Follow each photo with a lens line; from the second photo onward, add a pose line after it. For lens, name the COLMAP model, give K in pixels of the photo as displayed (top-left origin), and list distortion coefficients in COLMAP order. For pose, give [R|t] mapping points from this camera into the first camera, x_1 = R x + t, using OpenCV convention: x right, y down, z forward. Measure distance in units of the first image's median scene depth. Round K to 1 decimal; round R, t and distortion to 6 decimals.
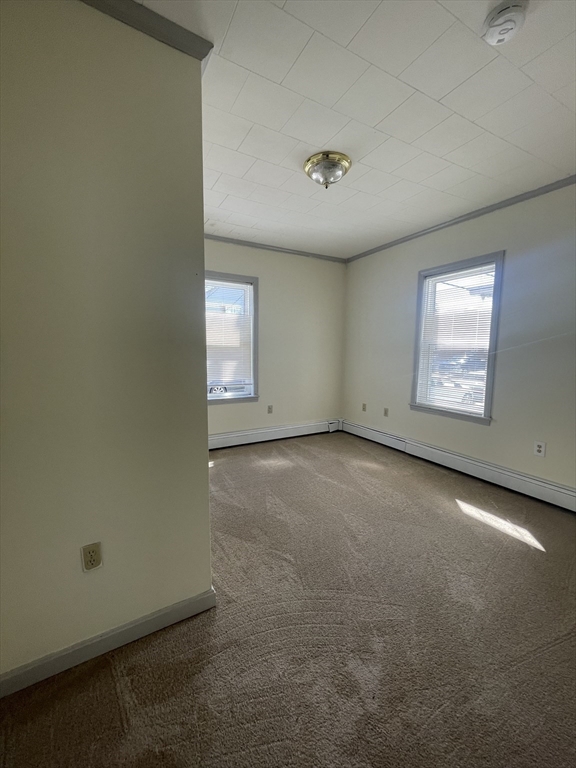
lens RADIAL K [[315.2, 0, 287.9], [0, 315.2, 385.5], [0, 0, 1]] dist [-0.000603, 0.000166]
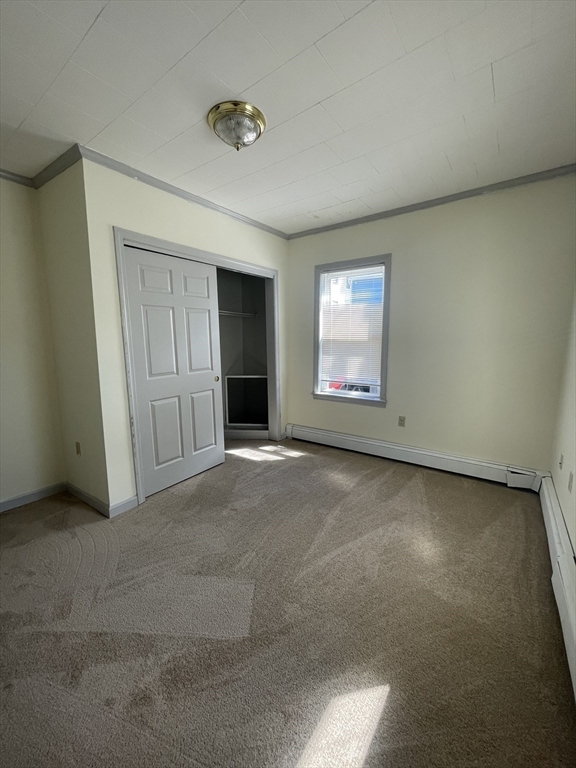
lens RADIAL K [[315.2, 0, 288.5], [0, 315.2, 389.6], [0, 0, 1]] dist [-0.000603, 0.000166]
pose [[0.413577, 0.140955, -0.899492, 0.591767], [-0.097377, 0.989125, 0.110227, -0.069807], [0.905247, 0.042002, 0.422805, 0.468965]]
